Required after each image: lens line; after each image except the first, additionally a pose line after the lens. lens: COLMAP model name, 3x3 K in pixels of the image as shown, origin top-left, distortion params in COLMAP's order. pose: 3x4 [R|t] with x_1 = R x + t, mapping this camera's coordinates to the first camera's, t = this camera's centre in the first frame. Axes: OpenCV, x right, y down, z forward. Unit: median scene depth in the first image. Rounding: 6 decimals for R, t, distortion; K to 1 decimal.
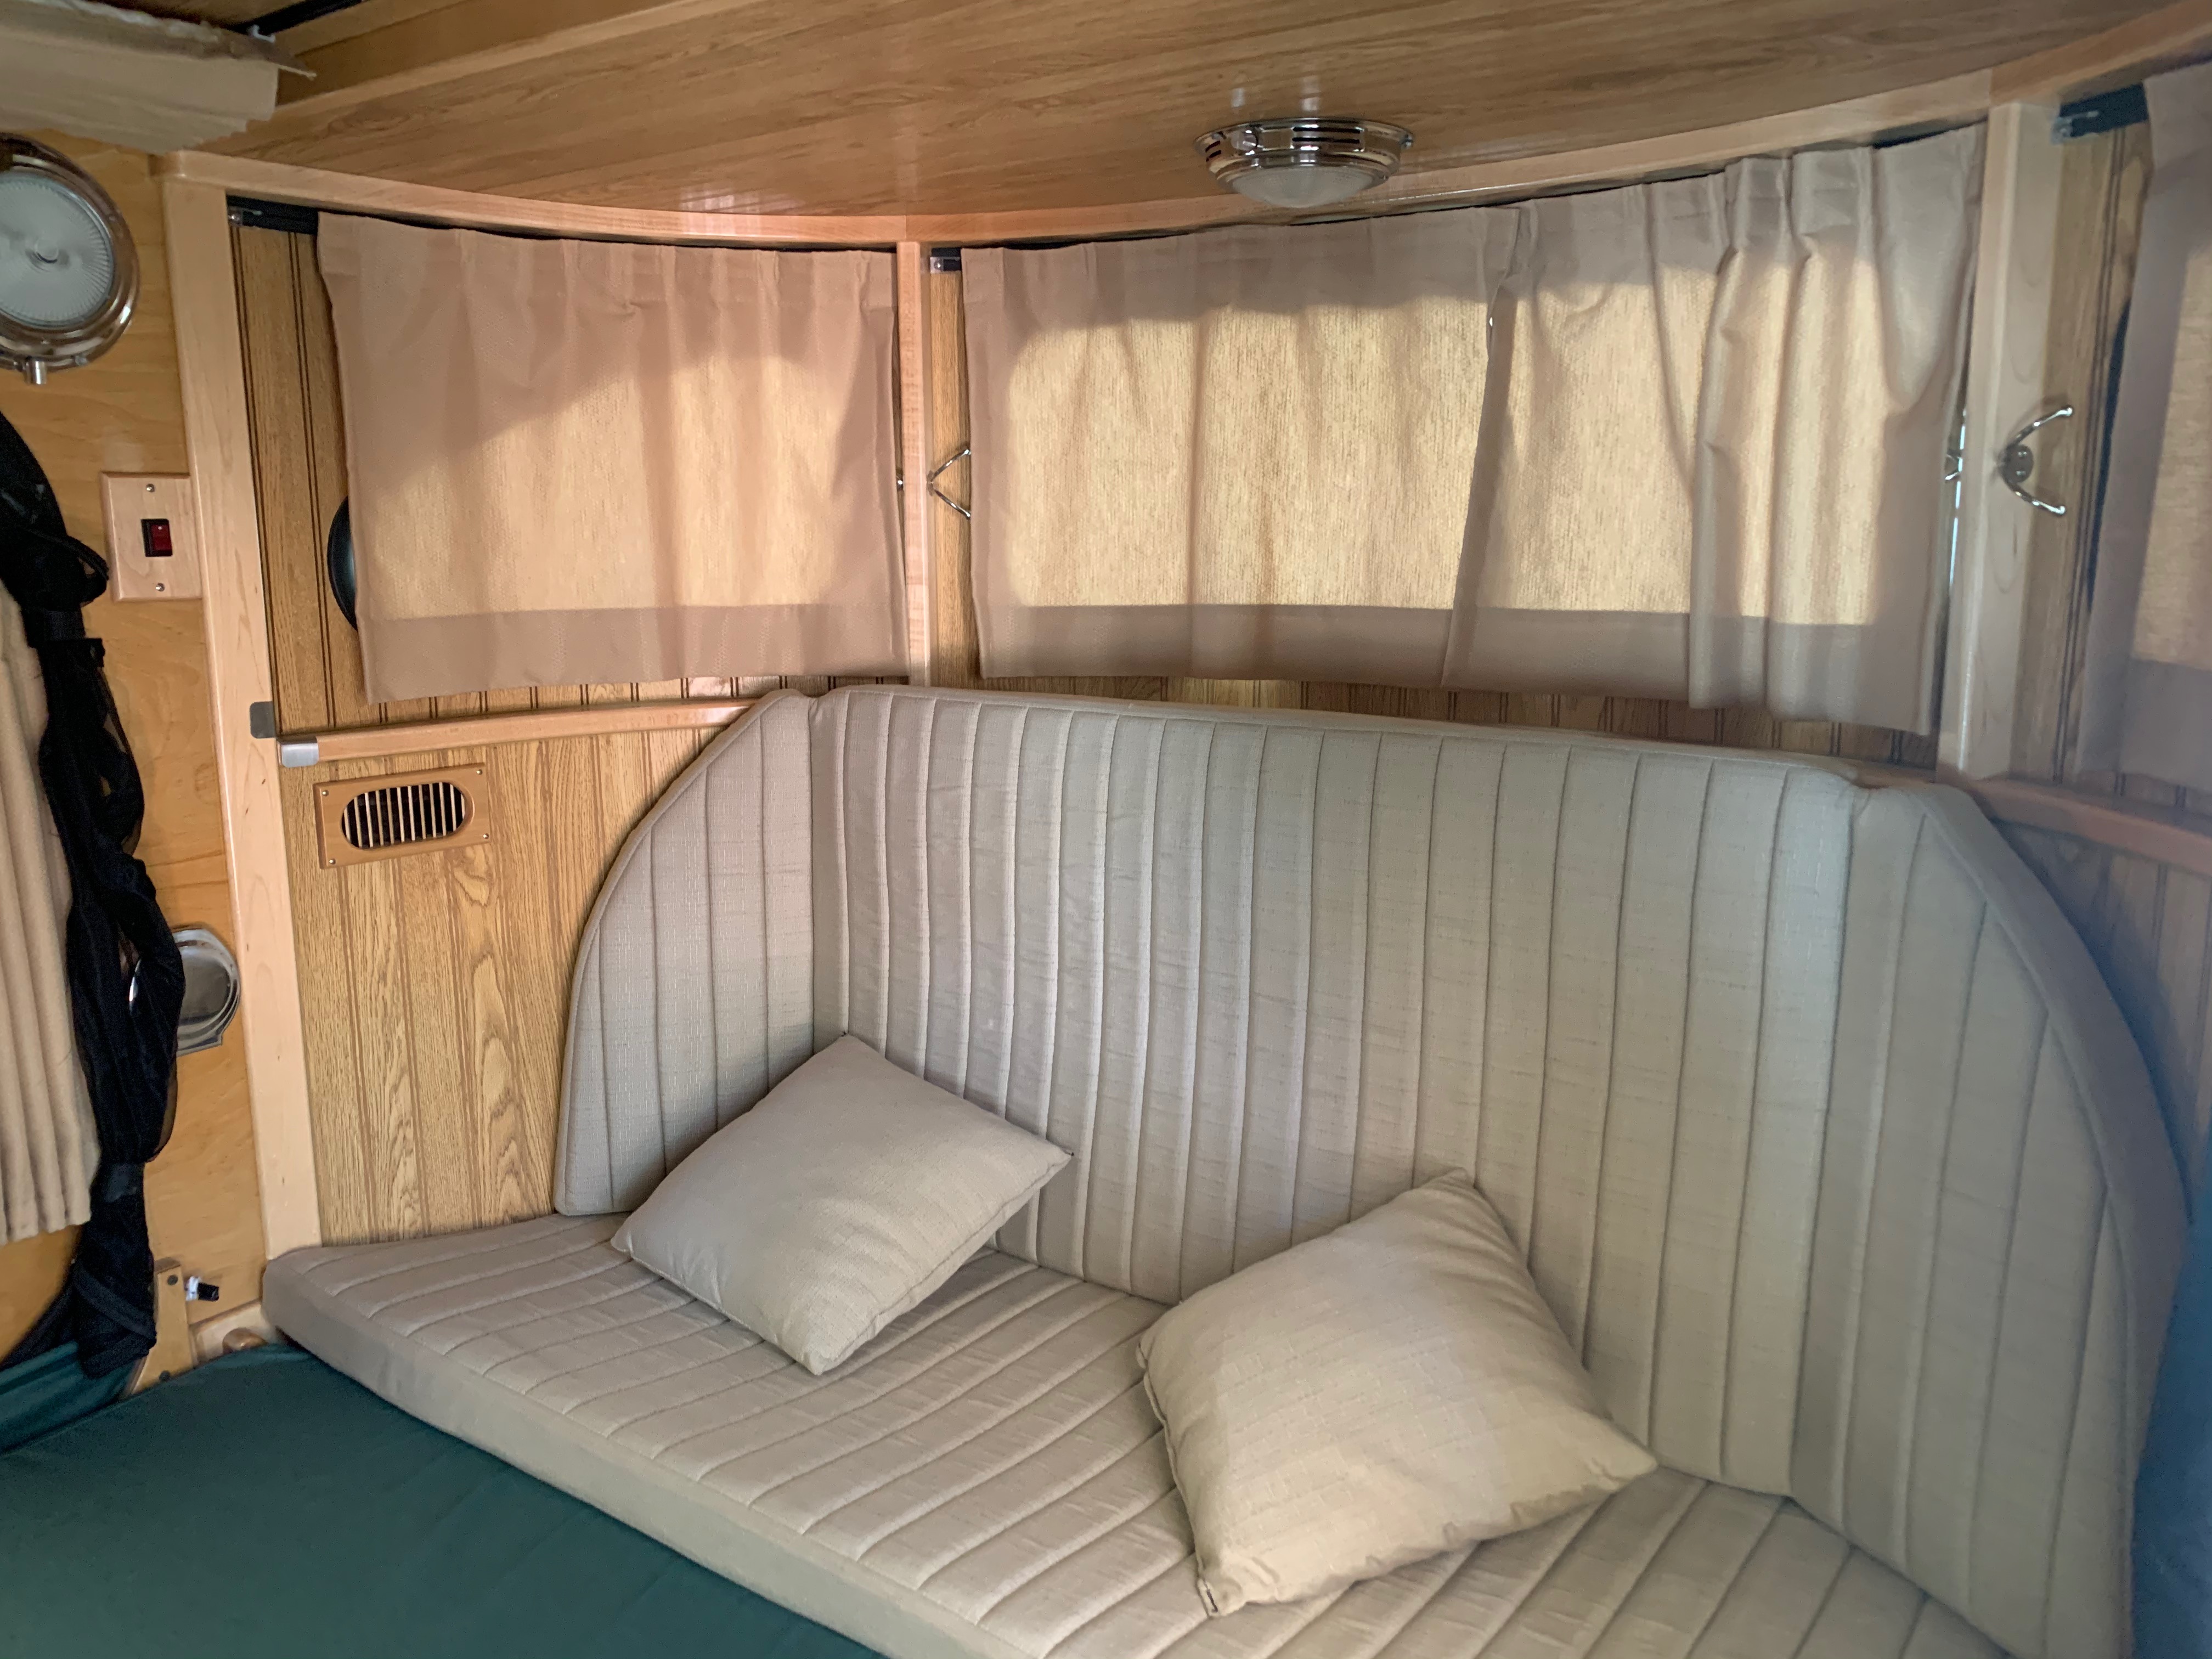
lens RADIAL K [[1656.2, 0, 1106.0], [0, 1656.2, 829.5], [0, 0, 1]] dist [0.001599, 0.004281]
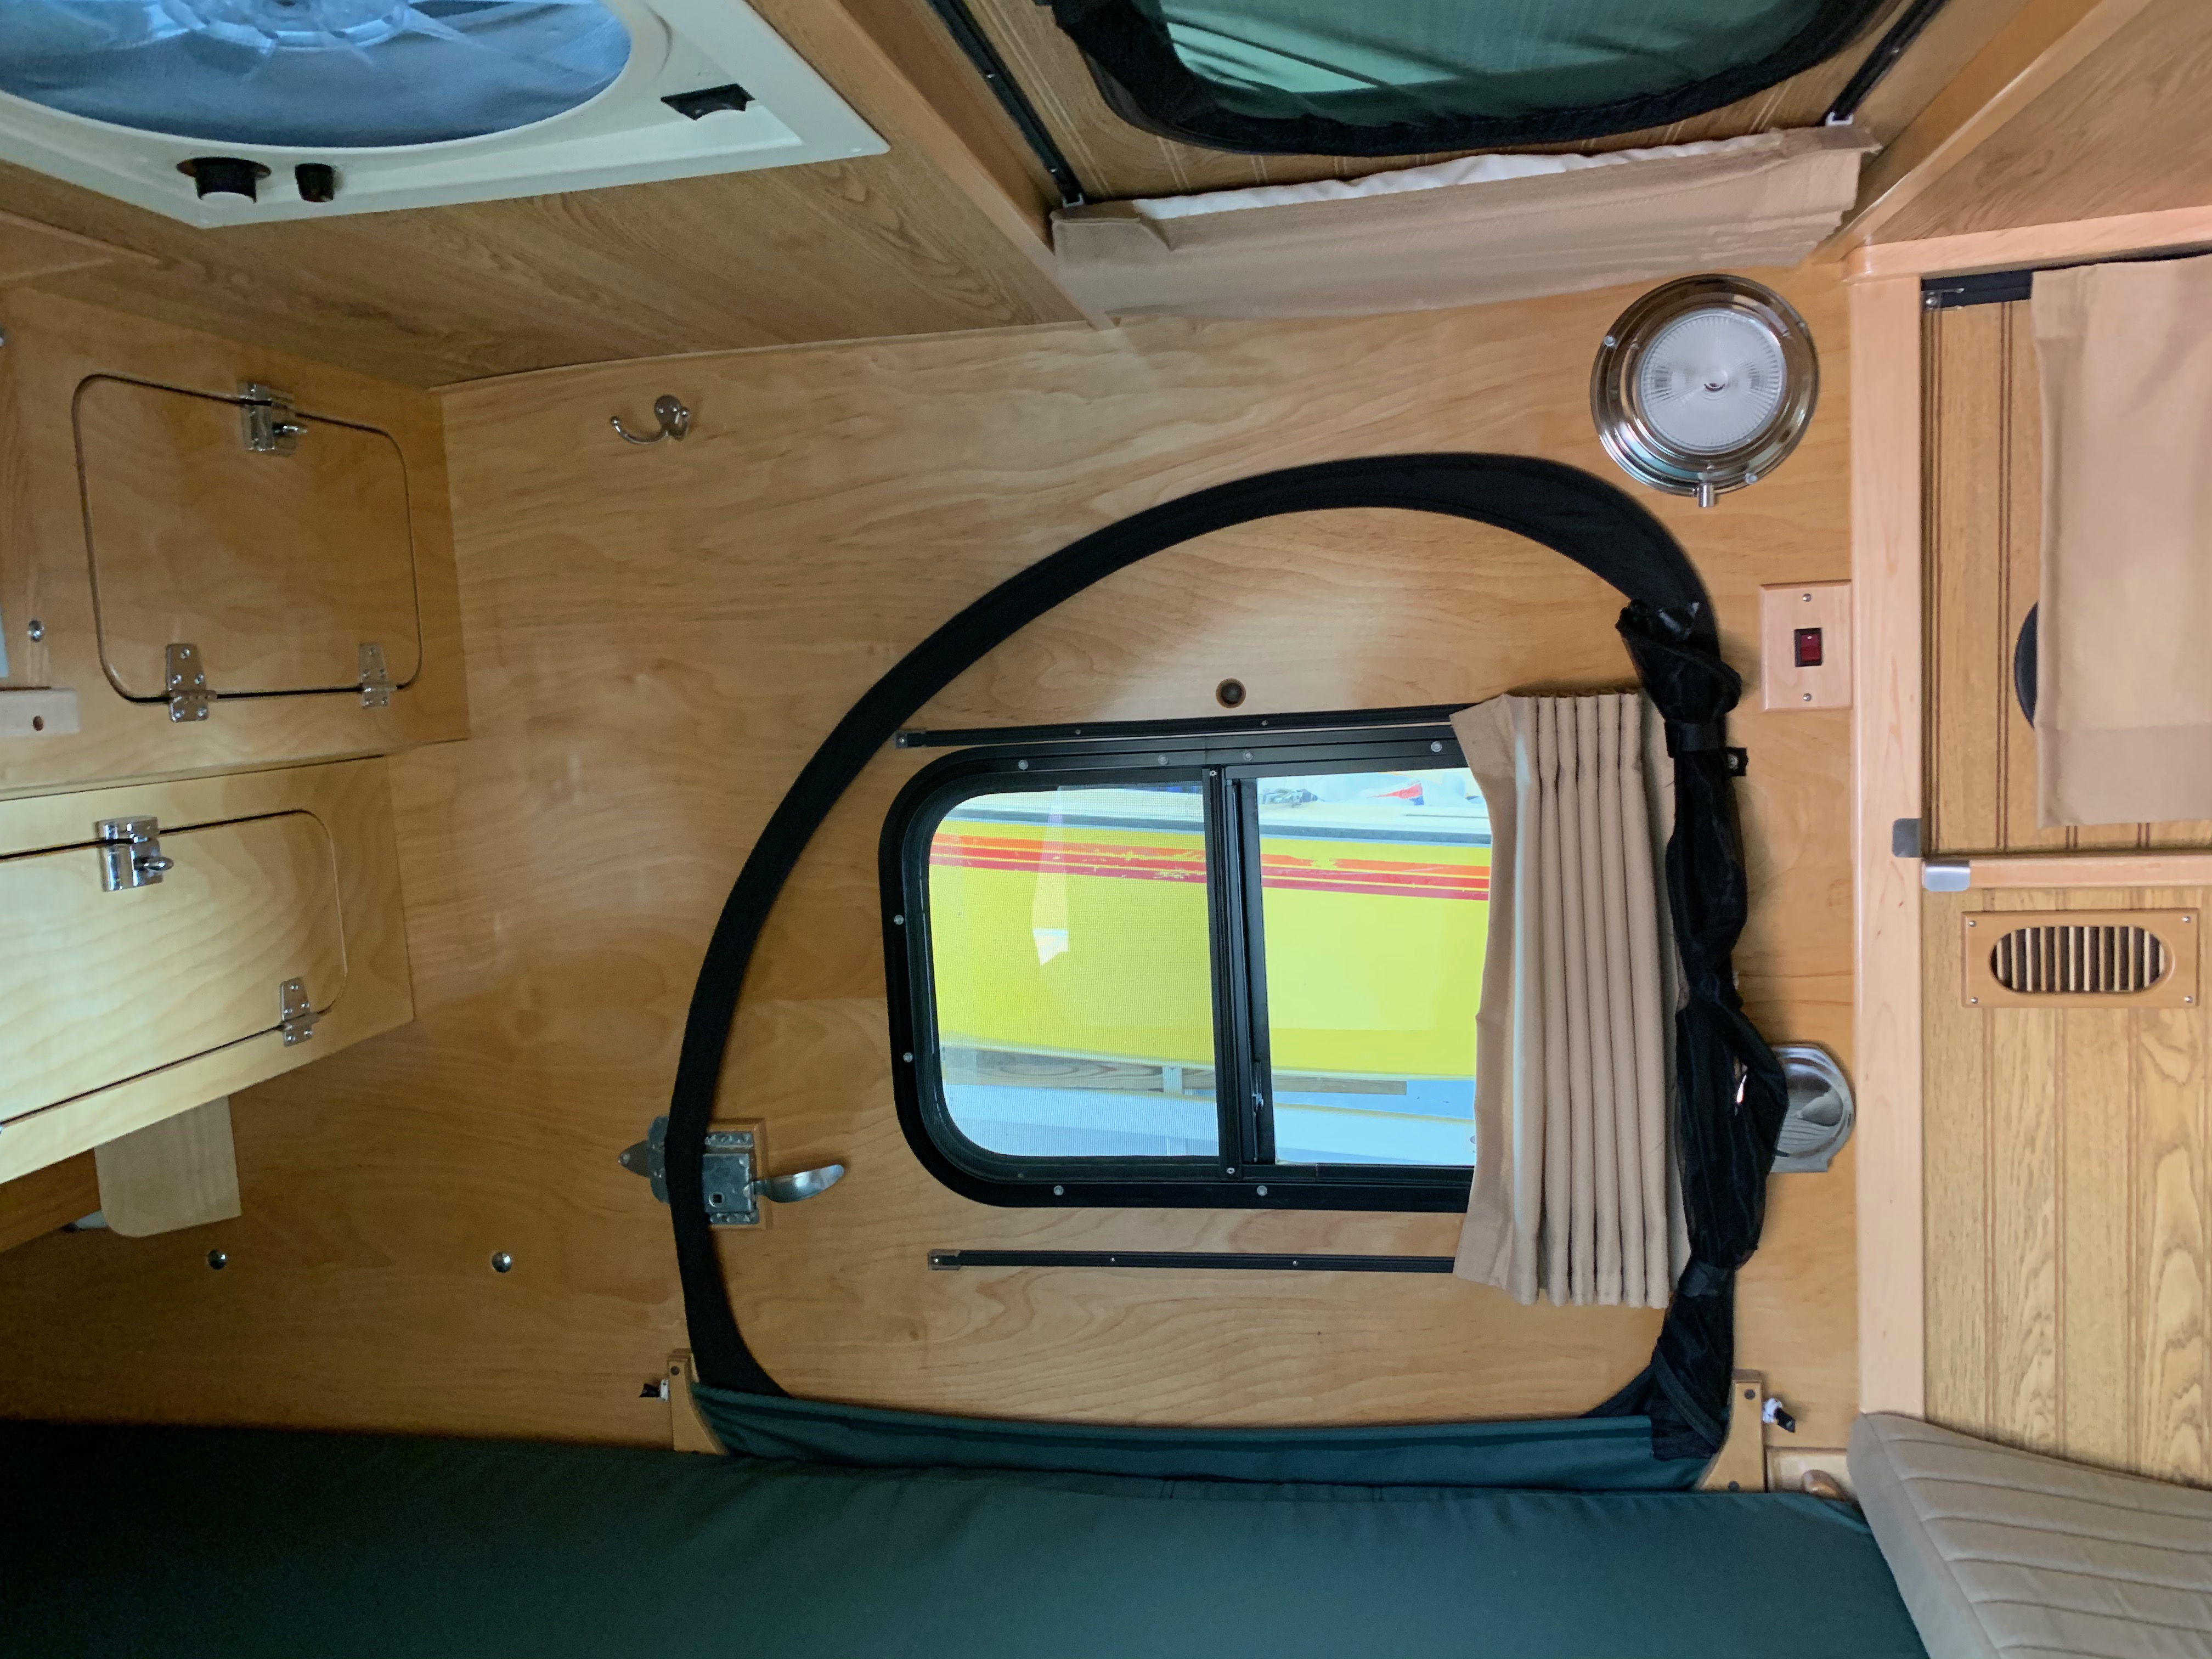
lens RADIAL K [[1674.5, 0, 1106.0], [0, 1674.5, 829.5], [0, 0, 1]] dist [0.015214, -0.012892]
pose [[0.433333, 0.082207, -0.897477, 0.129180], [-0.113066, 0.992922, 0.036358, -0.050748], [0.894113, 0.085719, 0.439561, 0.175473]]
